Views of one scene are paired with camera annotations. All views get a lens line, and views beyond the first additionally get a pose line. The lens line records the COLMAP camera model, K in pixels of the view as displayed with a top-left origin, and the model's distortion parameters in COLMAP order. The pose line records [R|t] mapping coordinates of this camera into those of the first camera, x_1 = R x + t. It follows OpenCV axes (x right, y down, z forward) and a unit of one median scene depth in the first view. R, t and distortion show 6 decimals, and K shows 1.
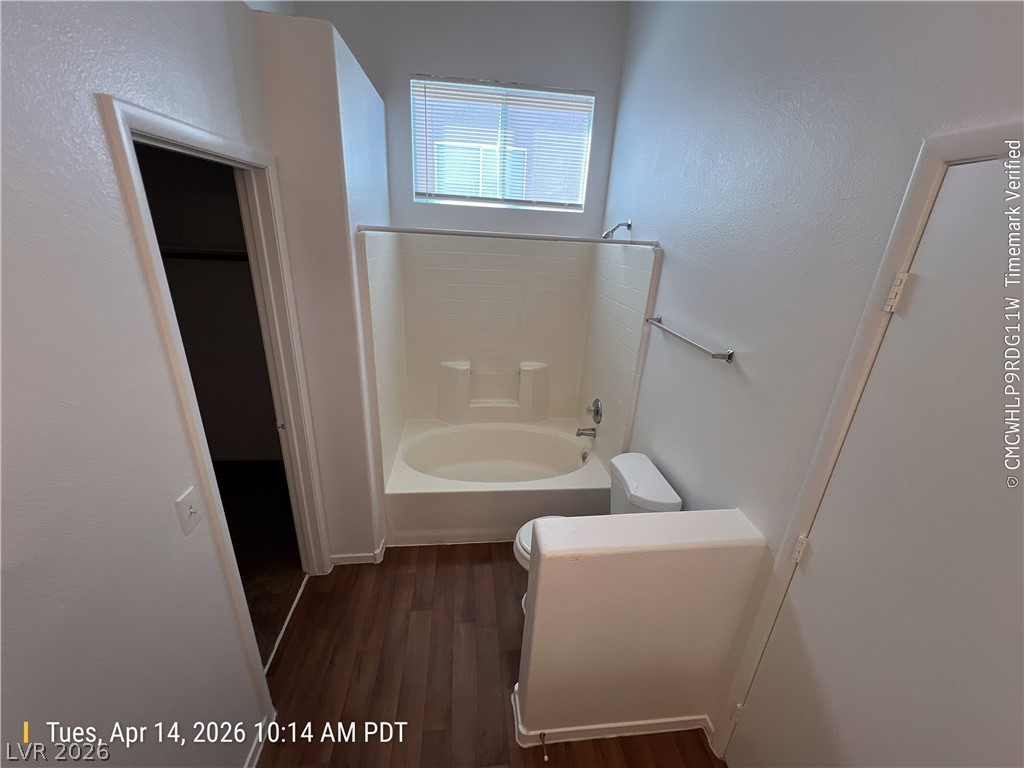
lens RADIAL K [[411.1, 0, 514.7], [0, 411.1, 386.8], [0, 0, 1]] dist [-0.001527, 0.000817]
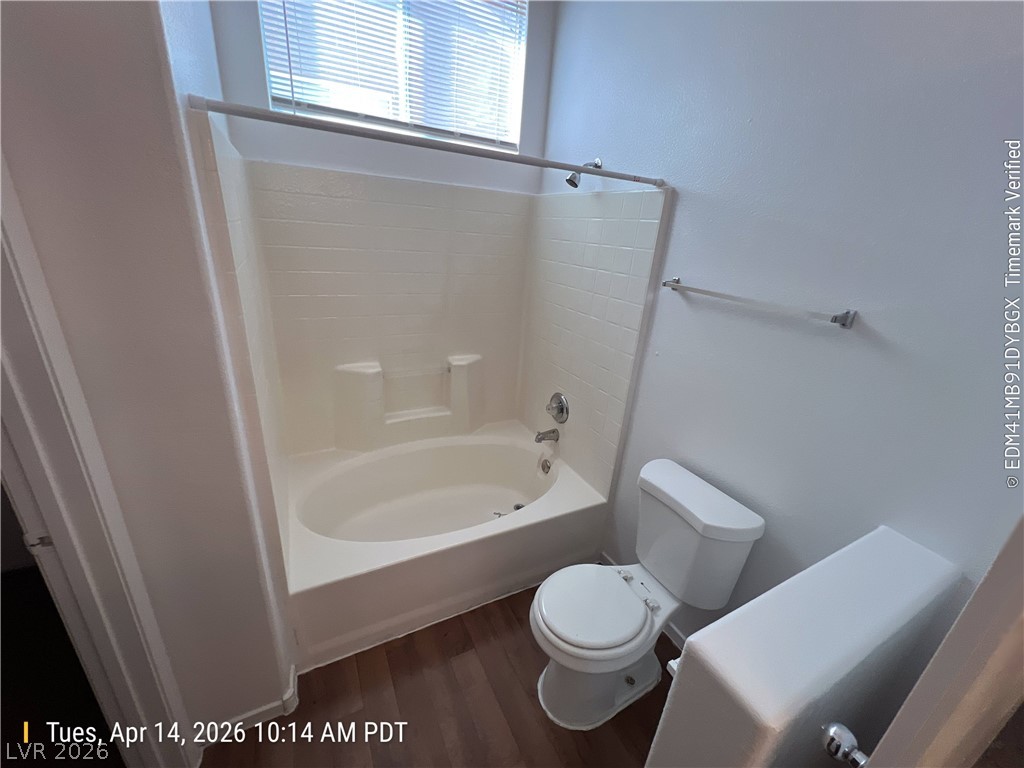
lens RADIAL K [[411.1, 0, 514.7], [0, 411.1, 386.8], [0, 0, 1]] dist [-0.001527, 0.000817]
pose [[0.934215, -0.110973, 0.339008, -0.143846], [0.102919, 0.993815, 0.041705, -0.023876], [-0.341539, -0.004071, 0.939859, 0.266531]]
